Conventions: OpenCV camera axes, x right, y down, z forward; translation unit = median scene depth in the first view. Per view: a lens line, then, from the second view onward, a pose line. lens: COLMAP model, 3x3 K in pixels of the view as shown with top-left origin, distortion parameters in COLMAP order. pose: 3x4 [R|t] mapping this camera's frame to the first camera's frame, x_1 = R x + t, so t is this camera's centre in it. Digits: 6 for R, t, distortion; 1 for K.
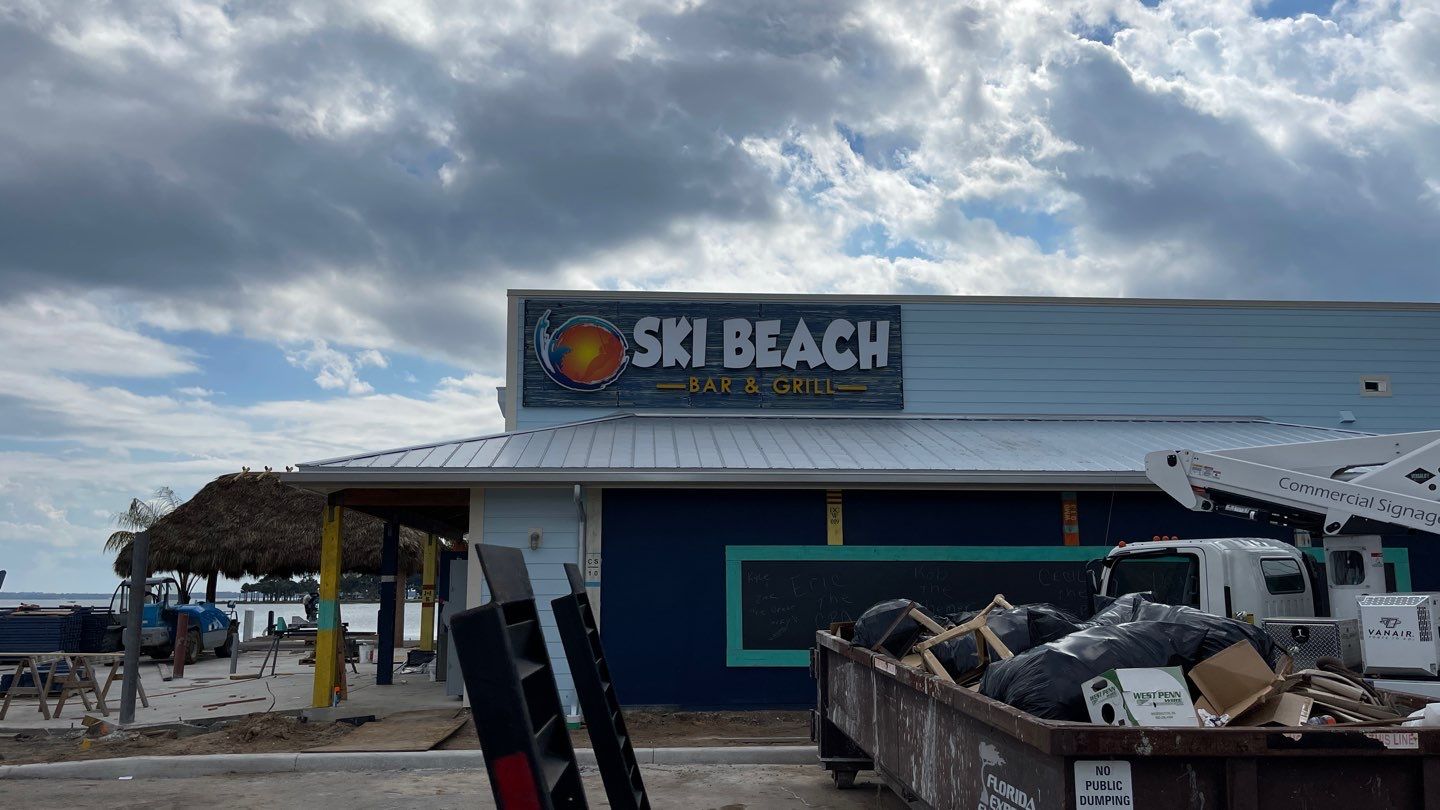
lens RADIAL K [[1081.2, 0, 731.9], [0, 1081.2, 401.1], [0, 0, 1]] dist [0.022726, -0.002325]
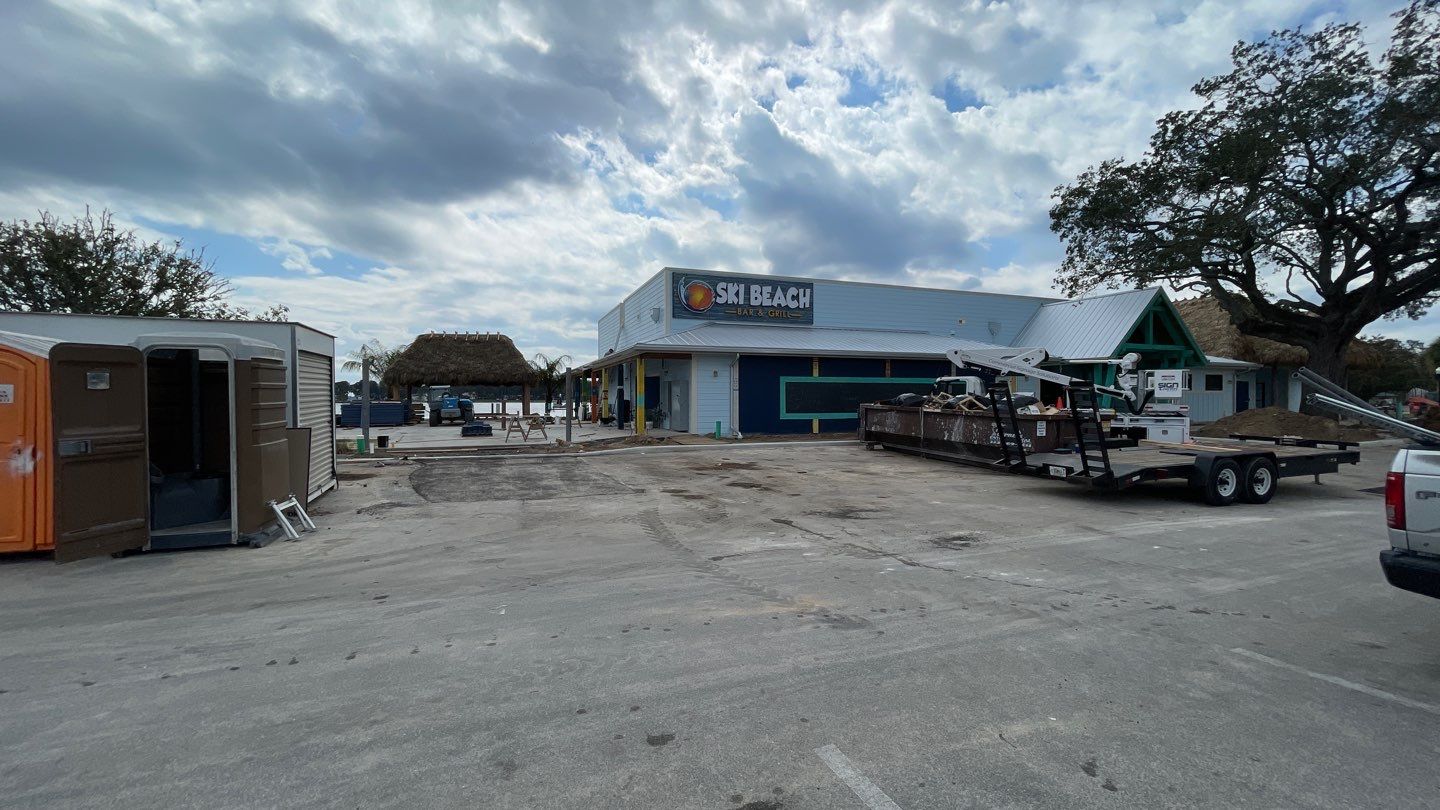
lens RADIAL K [[585.5, 0, 711.5], [0, 585.5, 408.6], [0, 0, 1]] dist [0.006652, -0.000274]
pose [[0.959881, -0.003267, 0.280388, -0.468572], [-0.050445, 0.981606, 0.184132, -0.040206], [-0.275833, -0.190889, 0.942060, -0.290278]]
